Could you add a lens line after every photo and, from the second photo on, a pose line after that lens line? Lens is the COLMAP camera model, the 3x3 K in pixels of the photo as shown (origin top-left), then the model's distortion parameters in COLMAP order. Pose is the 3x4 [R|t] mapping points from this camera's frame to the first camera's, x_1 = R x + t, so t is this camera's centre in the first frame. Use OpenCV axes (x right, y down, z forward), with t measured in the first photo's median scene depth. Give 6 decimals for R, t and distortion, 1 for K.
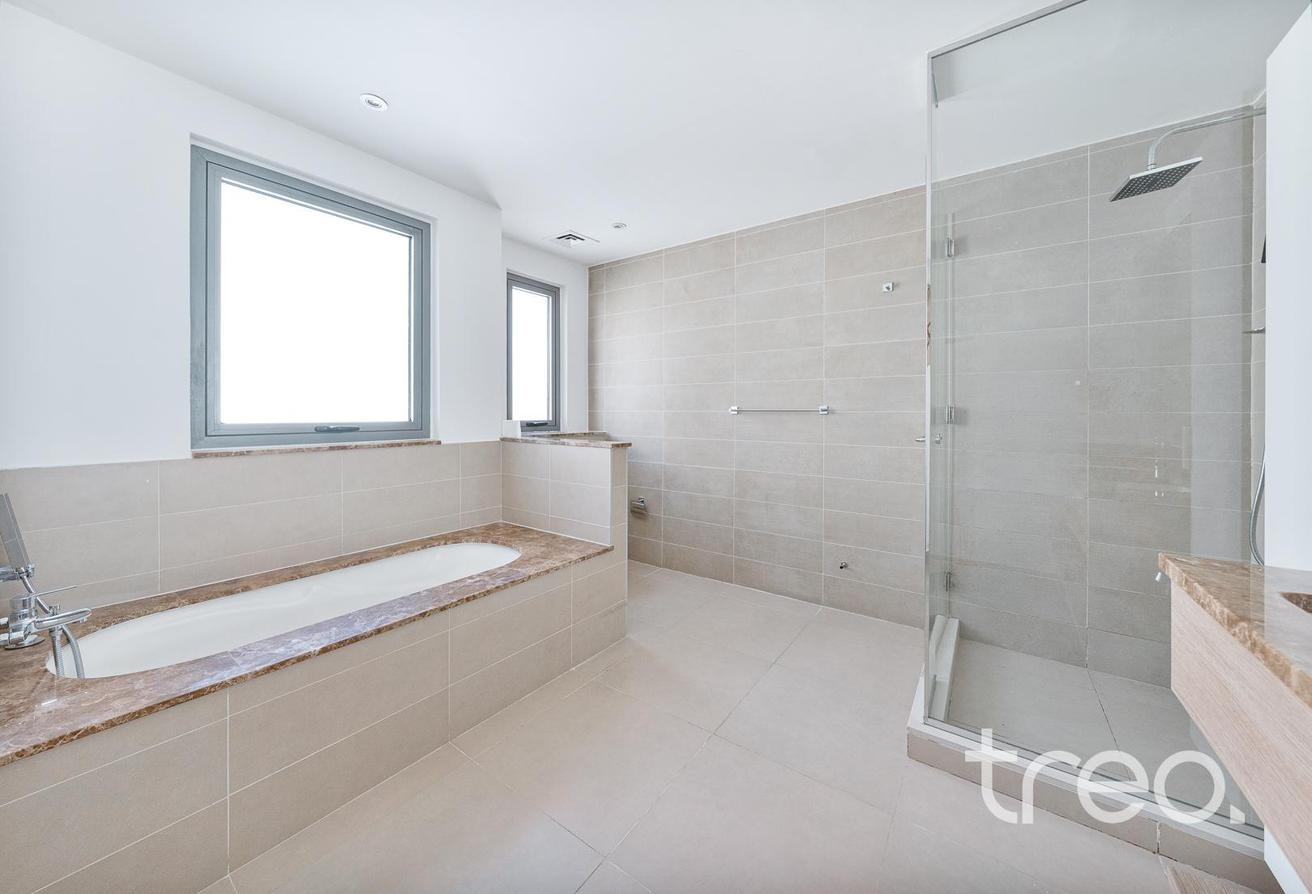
lens RADIAL K [[469.5, 0, 652.4], [0, 469.5, 422.5], [0, 0, 1]] dist [-0.000654, -0.000096]
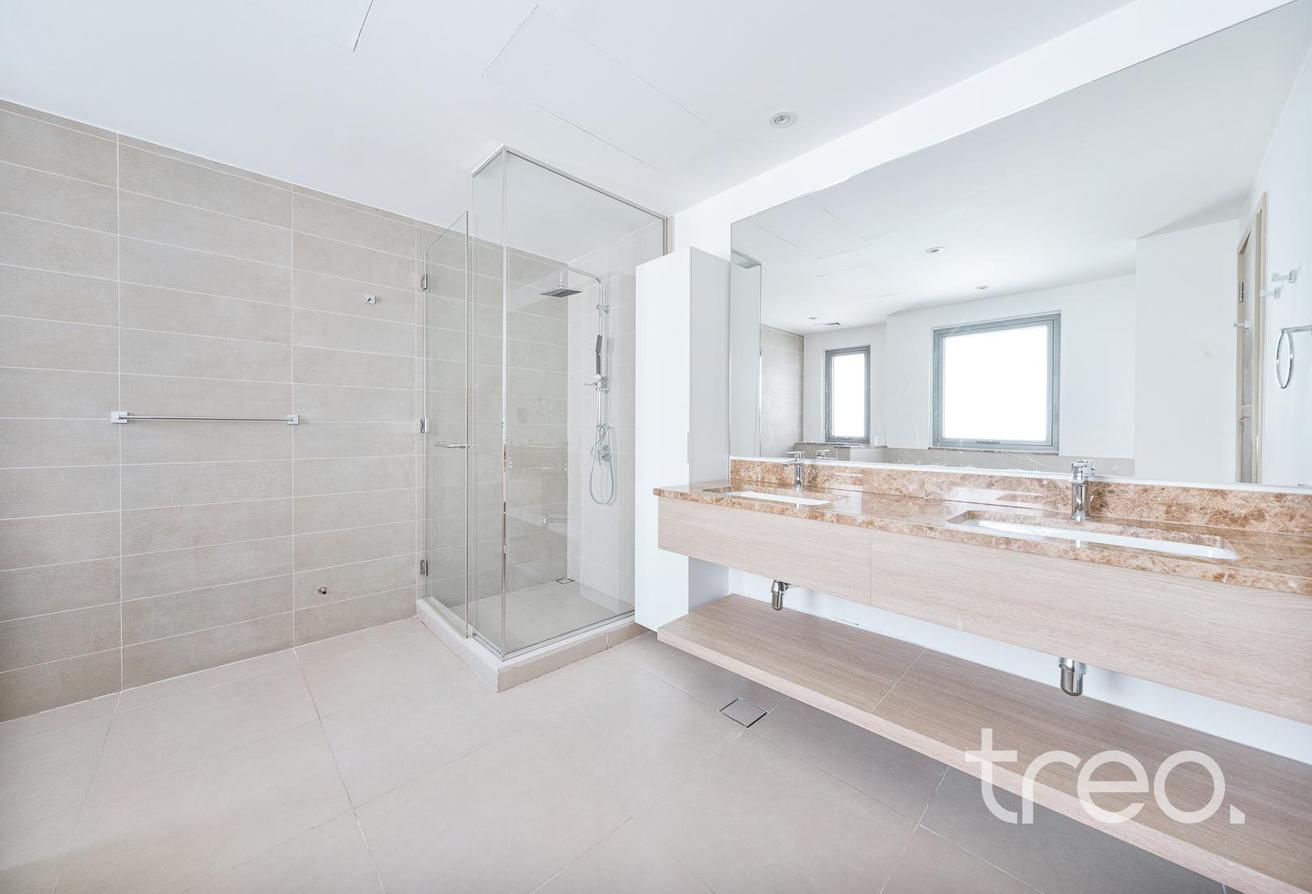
lens RADIAL K [[468.6, 0, 647.7], [0, 468.6, 443.0], [0, 0, 1]] dist [-0.001058, -0.000286]
pose [[0.187140, -0.037907, 0.981602, -0.356977], [0.012200, 0.999268, 0.036263, -0.007256], [-0.982258, 0.005190, 0.187465, 0.207430]]
